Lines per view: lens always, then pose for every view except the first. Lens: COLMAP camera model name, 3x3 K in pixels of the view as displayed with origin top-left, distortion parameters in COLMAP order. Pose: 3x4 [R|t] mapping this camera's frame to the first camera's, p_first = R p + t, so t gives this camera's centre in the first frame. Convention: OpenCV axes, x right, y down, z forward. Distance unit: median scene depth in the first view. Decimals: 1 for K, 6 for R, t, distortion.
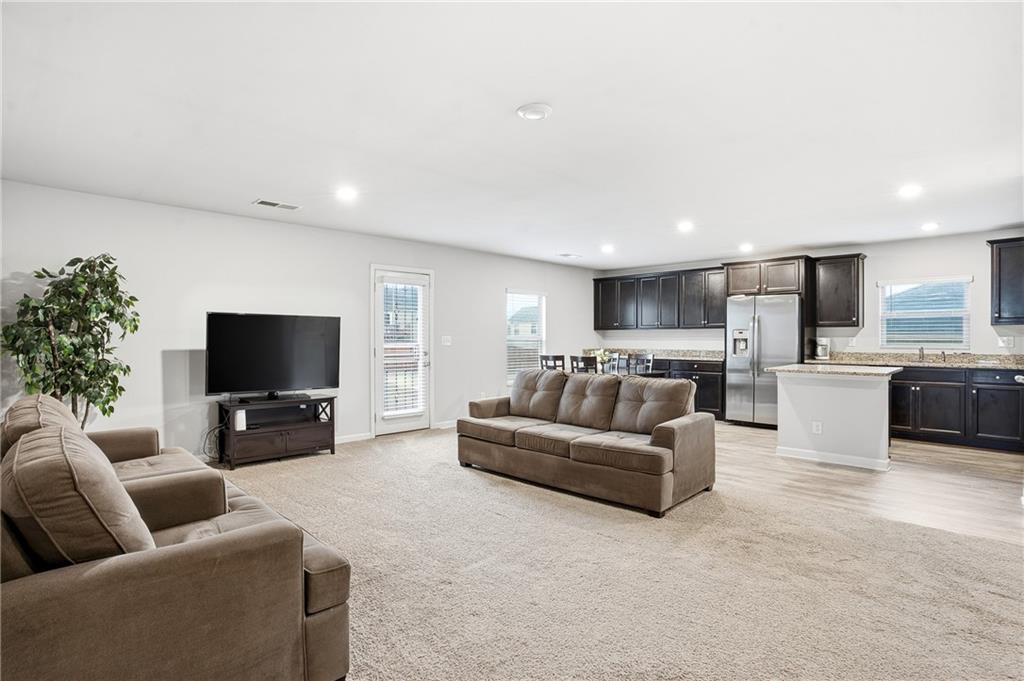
lens RADIAL K [[509.6, 0, 503.6], [0, 509.6, 337.0], [0, 0, 1]] dist [-0.060961, 0.015698]
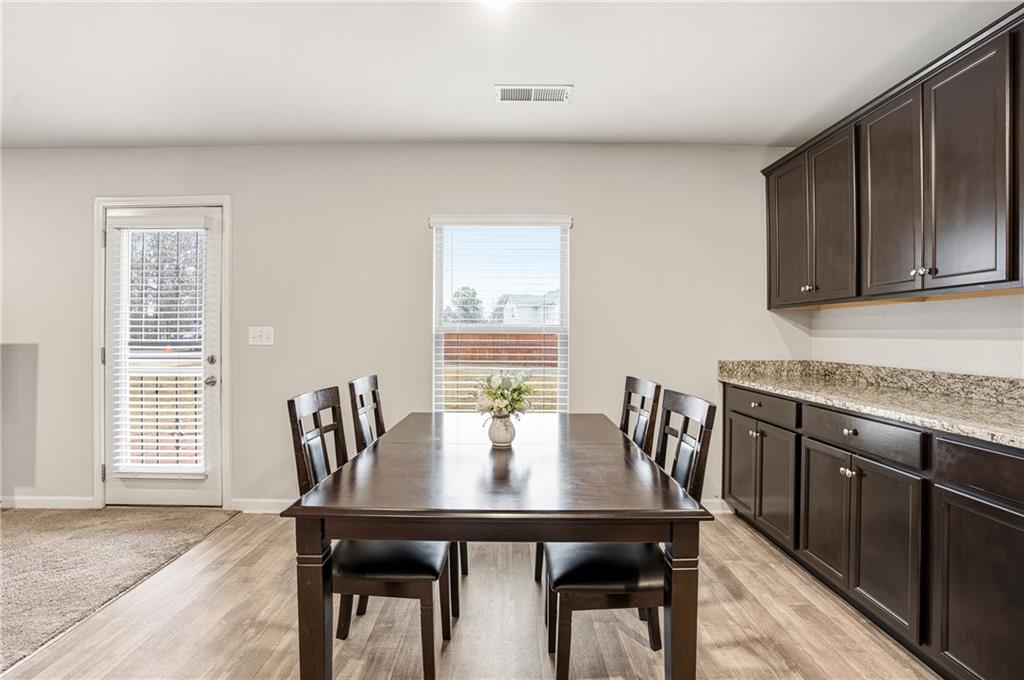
lens RADIAL K [[509.6, 0, 509.2], [0, 509.6, 331.2], [0, 0, 1]] dist [-0.060961, 0.015698]
pose [[0.708492, -0.003431, -0.705710, 0.423705], [0.000217, 0.999989, -0.004643, 0.005417], [0.705719, 0.003136, 0.708485, 0.887747]]
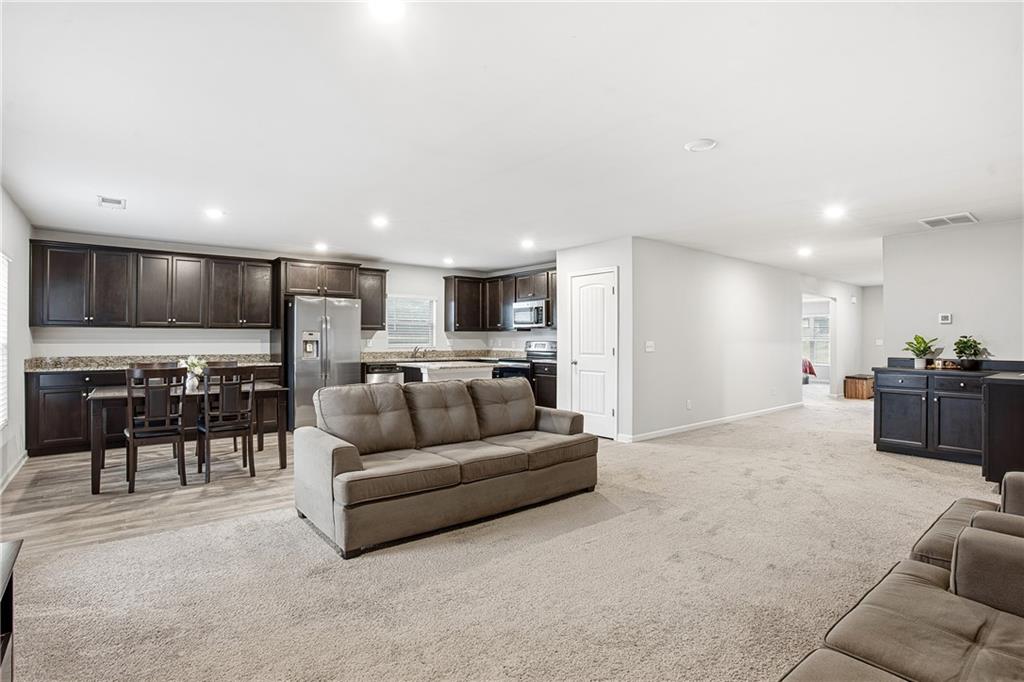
lens RADIAL K [[509.6, 0, 516.1], [0, 509.6, 341.8], [0, 0, 1]] dist [-0.060961, 0.015698]
pose [[0.099498, -0.002475, 0.995035, -0.470352], [-0.002202, 0.999994, 0.002707, 0.002449], [-0.995035, -0.002460, 0.099492, 0.555772]]
